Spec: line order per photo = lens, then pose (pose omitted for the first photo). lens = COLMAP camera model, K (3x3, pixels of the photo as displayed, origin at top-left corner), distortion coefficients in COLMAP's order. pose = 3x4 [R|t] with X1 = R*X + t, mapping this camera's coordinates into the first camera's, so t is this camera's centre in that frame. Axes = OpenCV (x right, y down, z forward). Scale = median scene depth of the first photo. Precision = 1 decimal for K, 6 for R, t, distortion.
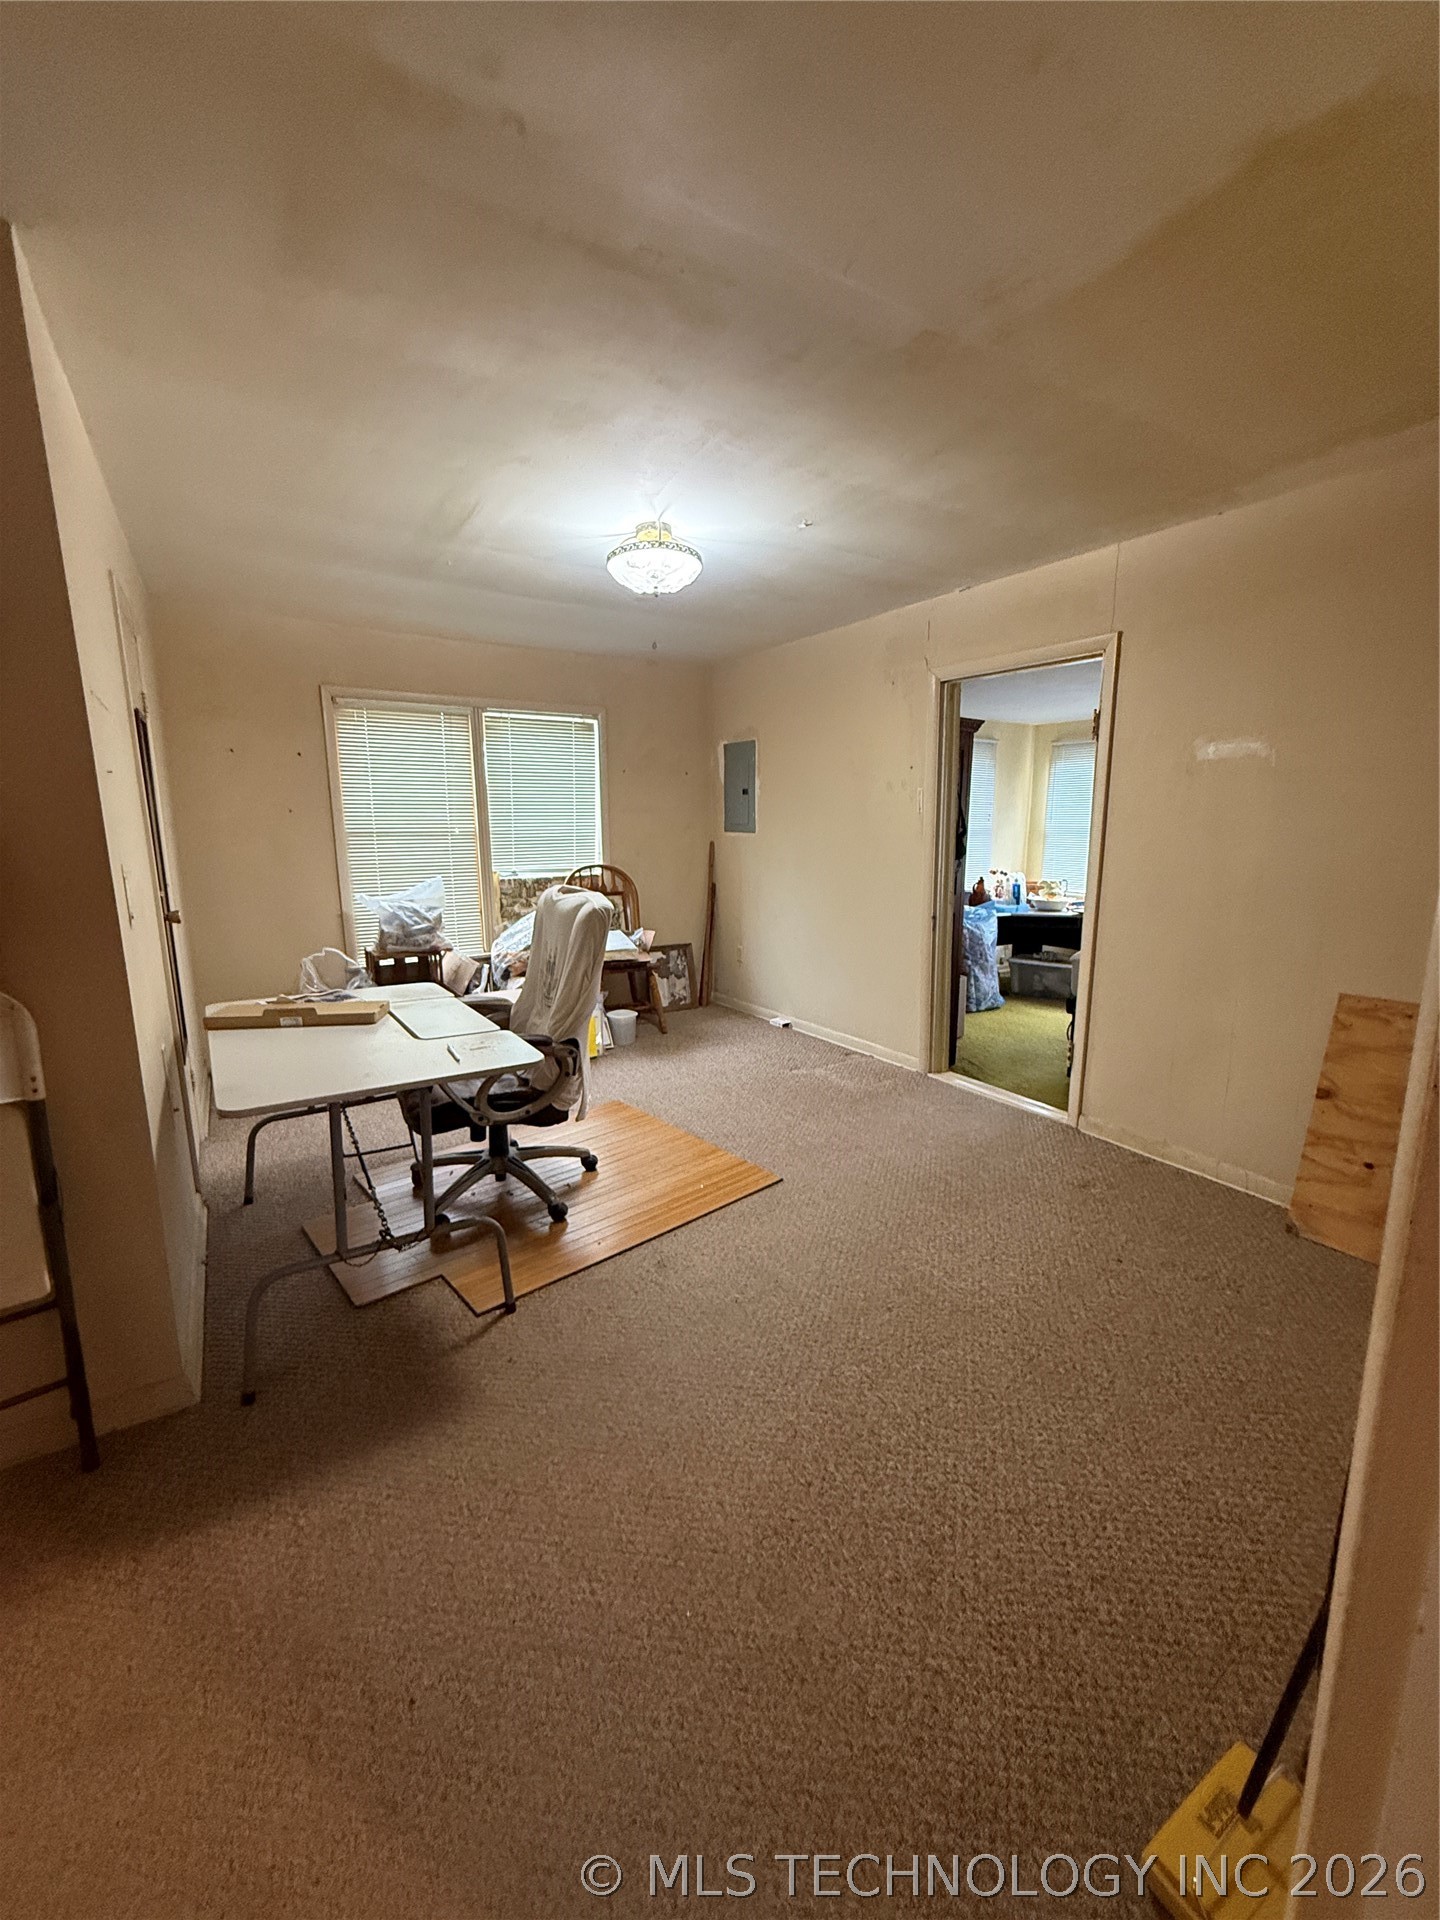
lens RADIAL K [[763.2, 0, 724.4], [0, 763.2, 949.7], [0, 0, 1]] dist [-0.001093, 0.000428]
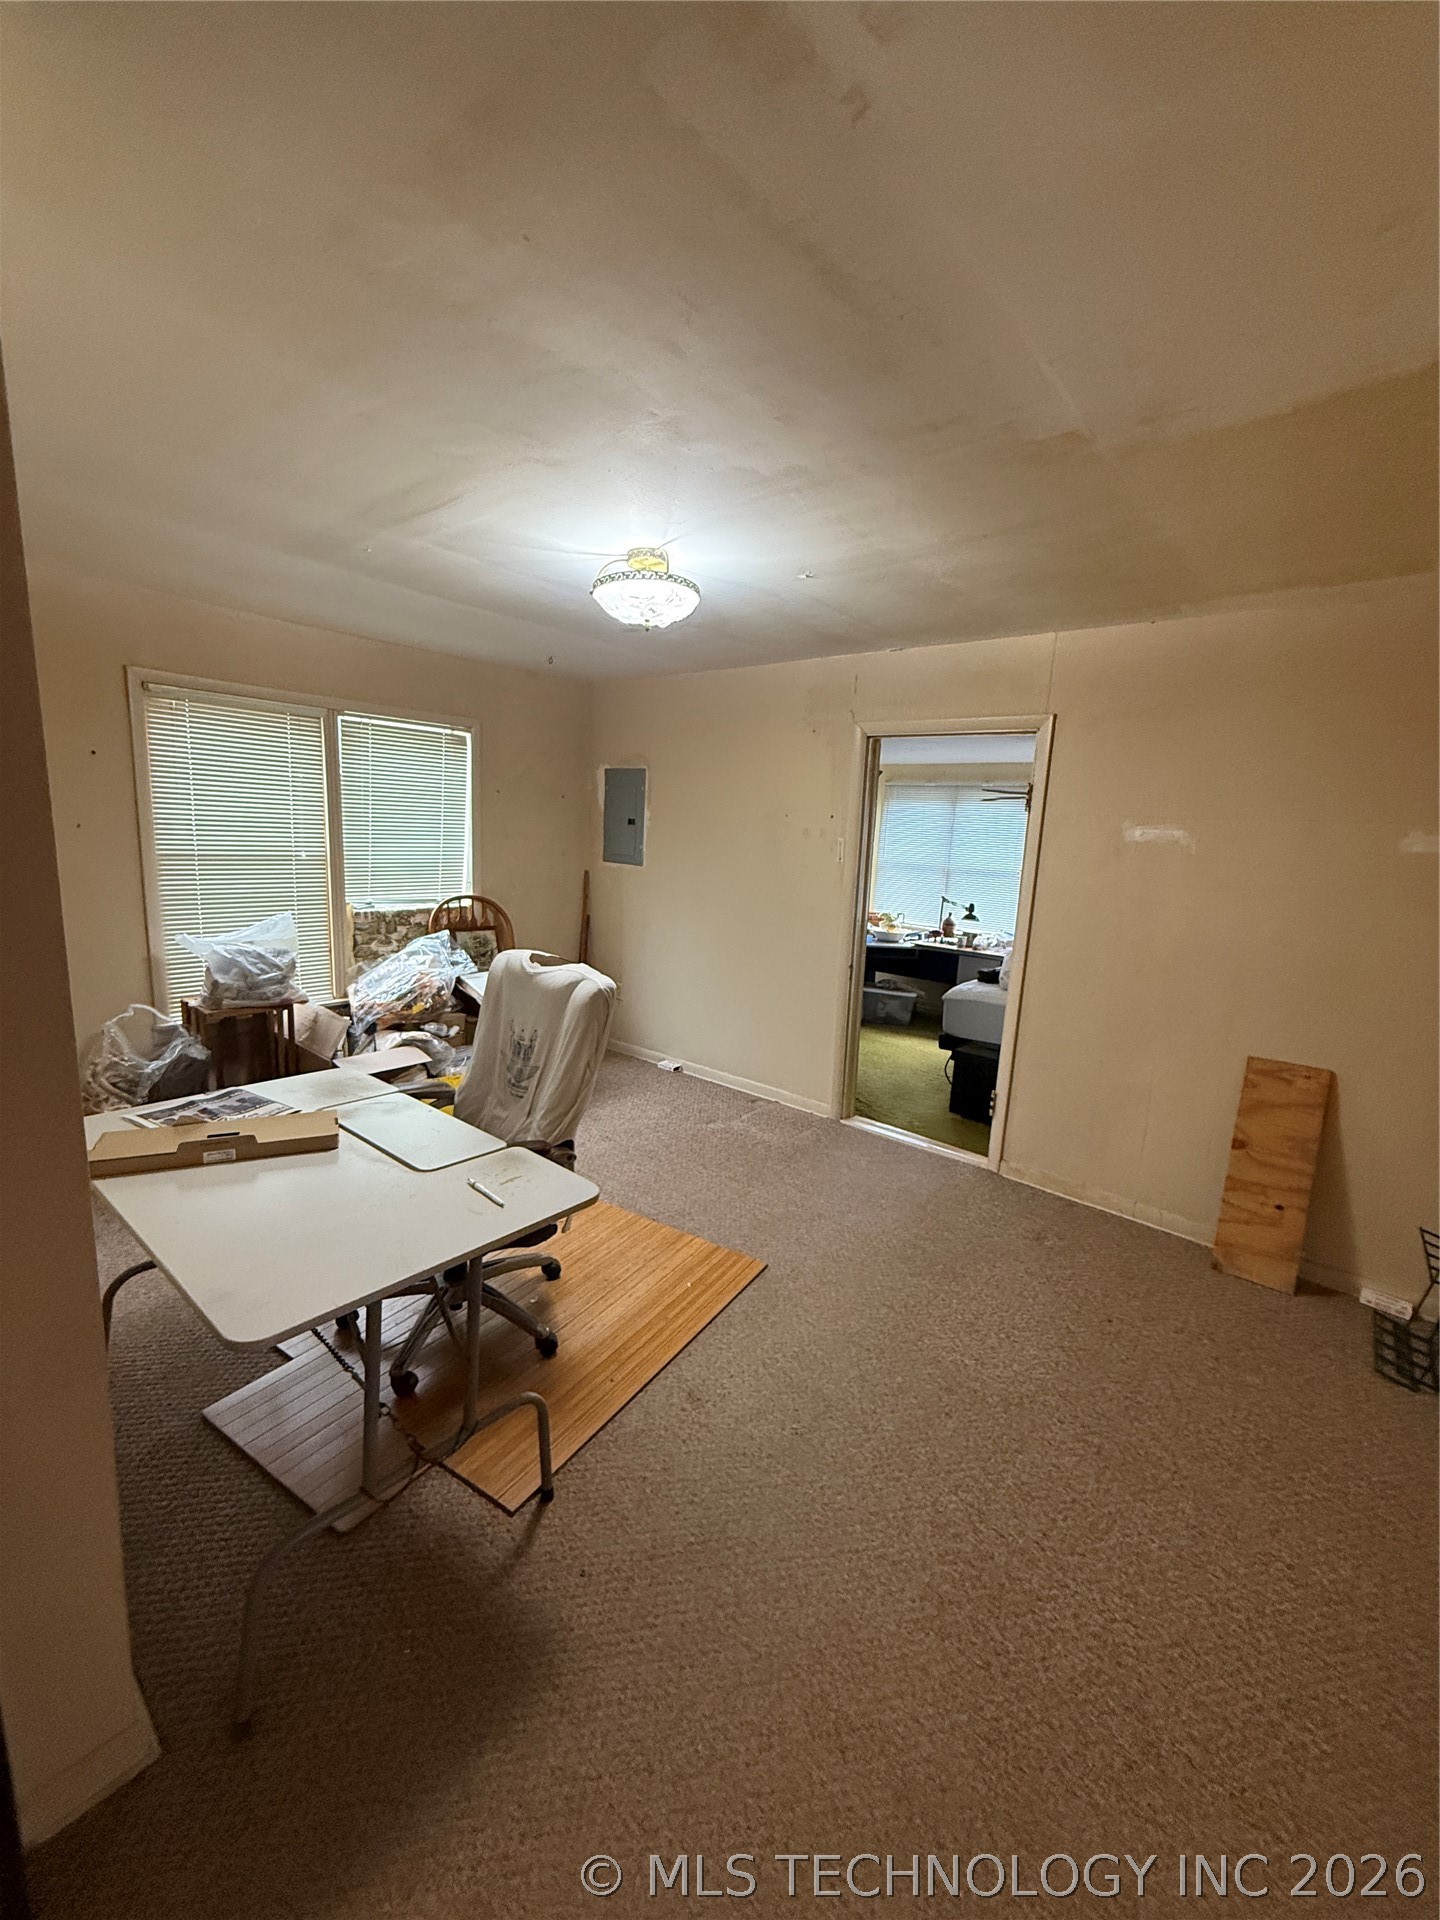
lens RADIAL K [[763.2, 0, 724.1], [0, 763.2, 949.3], [0, 0, 1]] dist [-0.001093, 0.000428]
pose [[0.955676, 0.005226, 0.294374, -0.211846], [-0.004523, 0.999985, -0.003068, -0.070726], [-0.294385, 0.001600, 0.955685, 0.097784]]
